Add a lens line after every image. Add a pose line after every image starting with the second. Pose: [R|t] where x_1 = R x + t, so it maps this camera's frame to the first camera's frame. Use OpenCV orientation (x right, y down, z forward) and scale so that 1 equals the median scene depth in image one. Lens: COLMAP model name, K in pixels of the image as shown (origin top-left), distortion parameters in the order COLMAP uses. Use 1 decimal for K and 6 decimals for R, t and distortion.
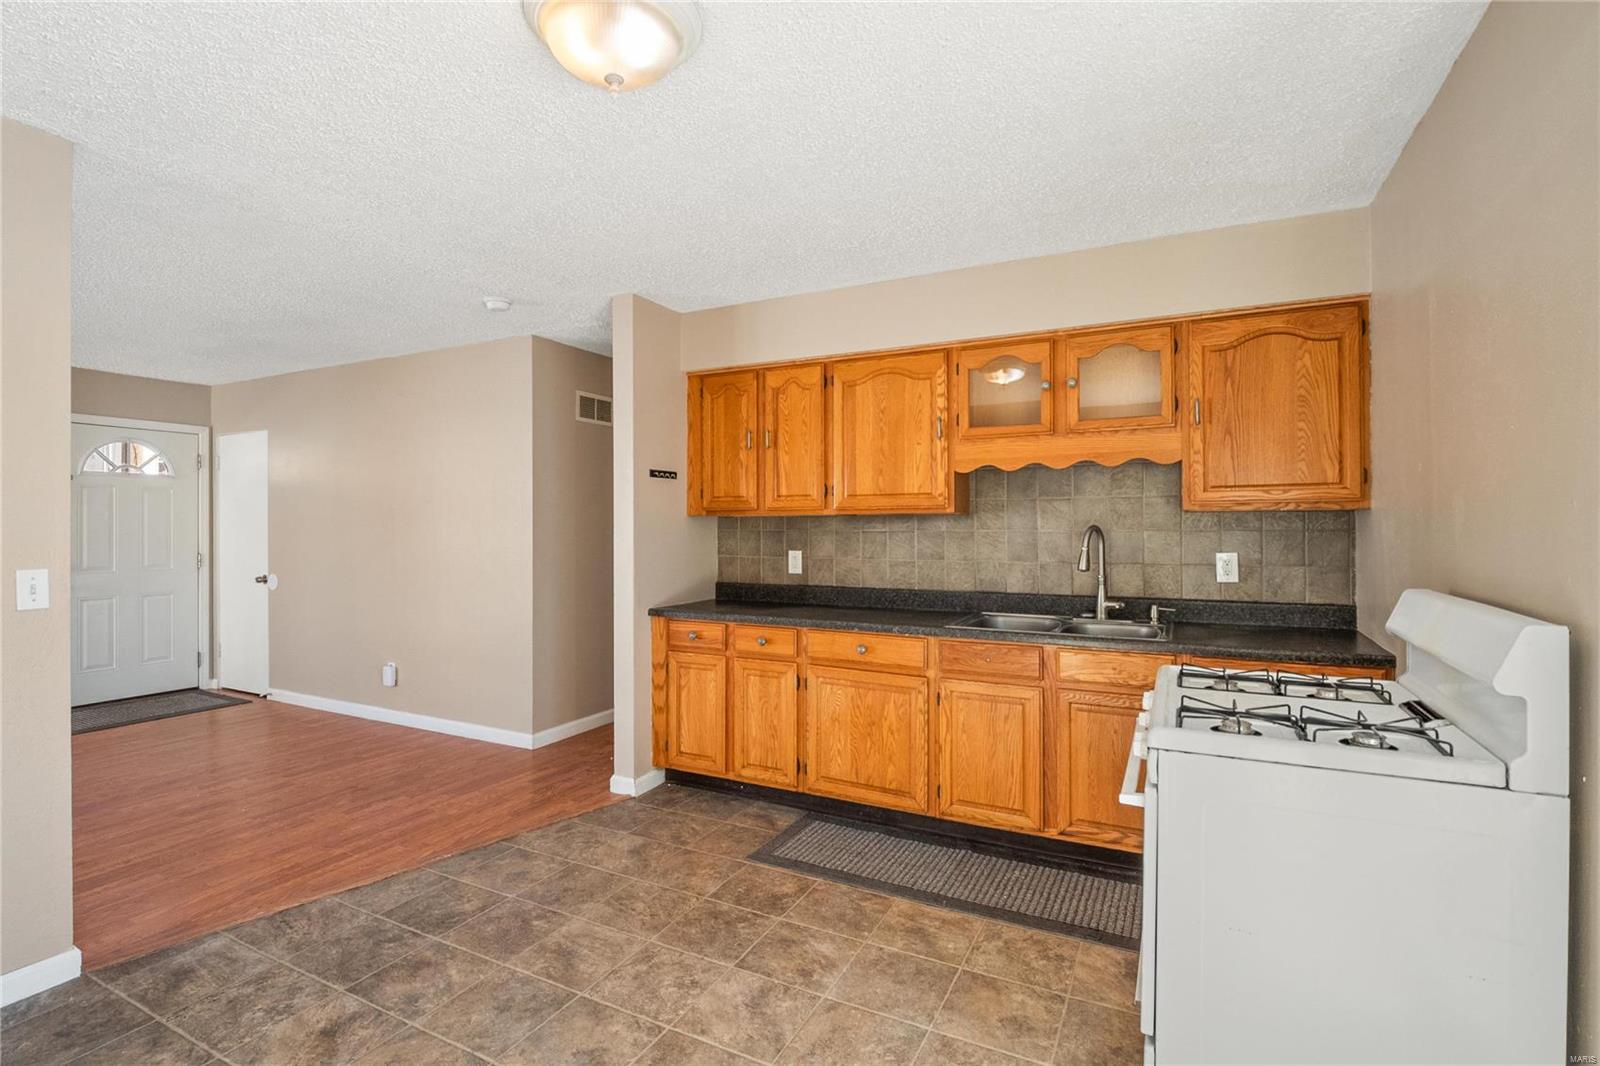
lens RADIAL K [[758.6, 0, 796.0], [0, 758.6, 528.5], [0, 0, 1]] dist [0.000720, -0.006418]
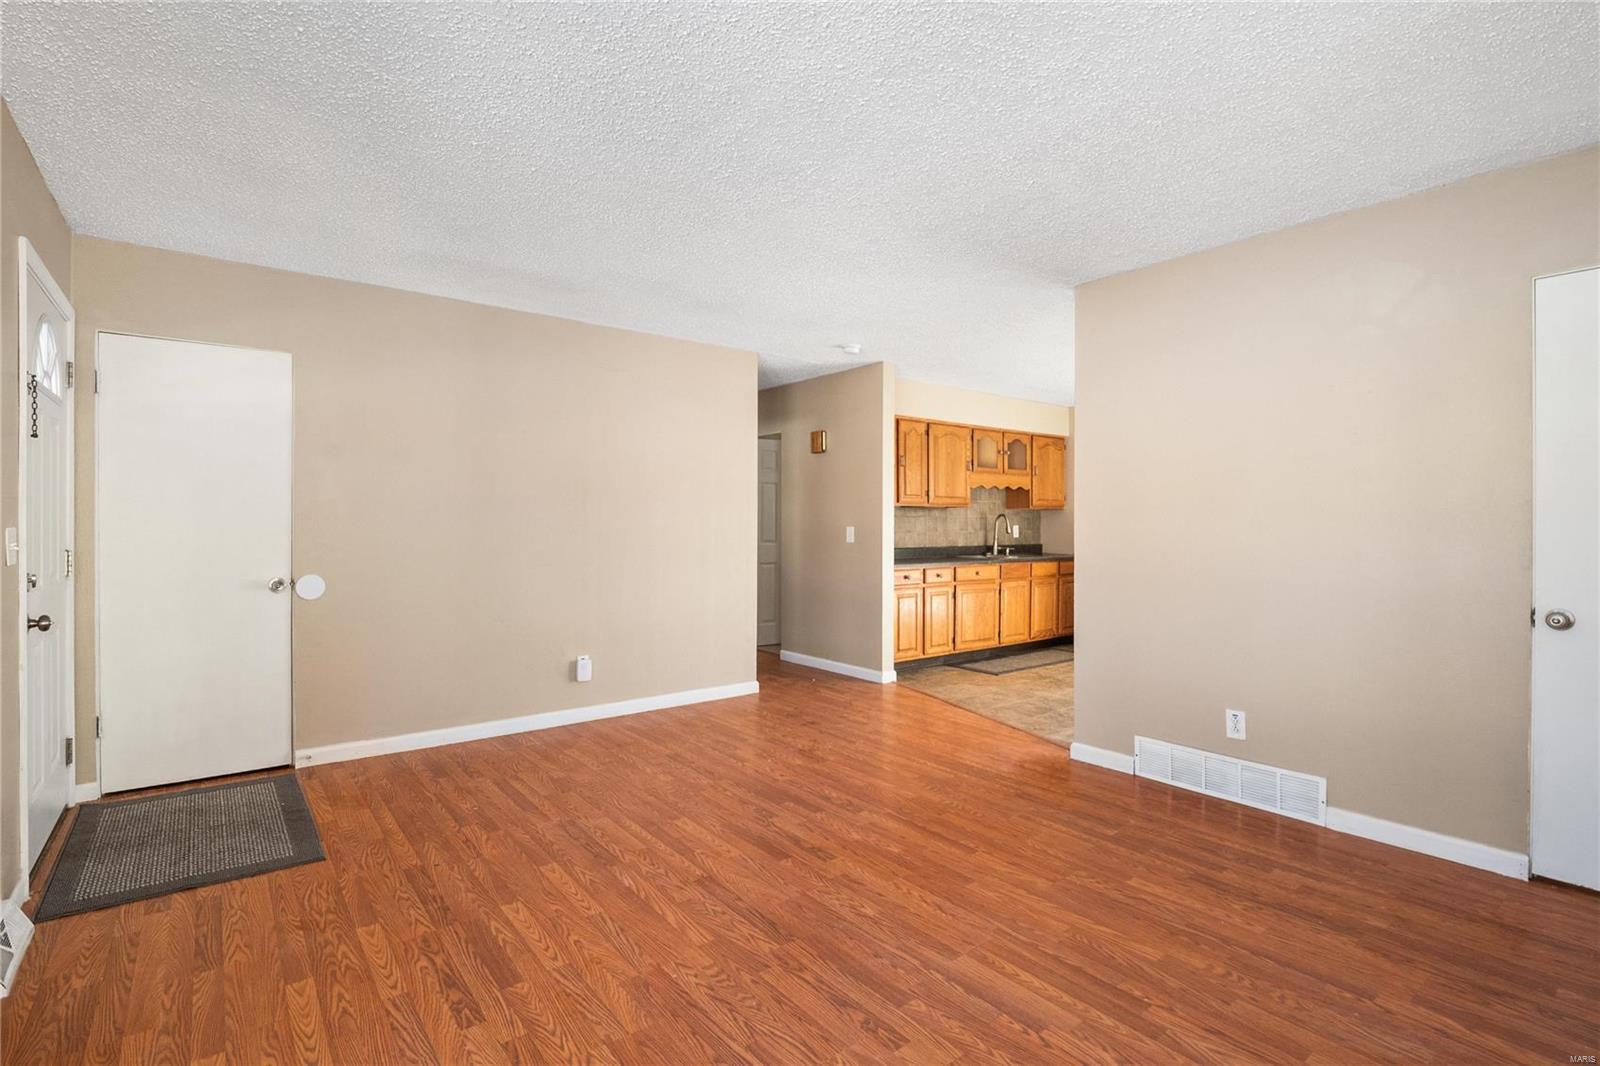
lens RADIAL K [[758.6, 0, 803.6], [0, 758.6, 525.4], [0, 0, 1]] dist [0.000720, -0.006418]
pose [[0.411602, -0.000882, 0.911363, -1.816565], [-0.001639, 0.999997, 0.001708, 0.025598], [-0.911362, -0.002196, 0.411600, 0.548110]]
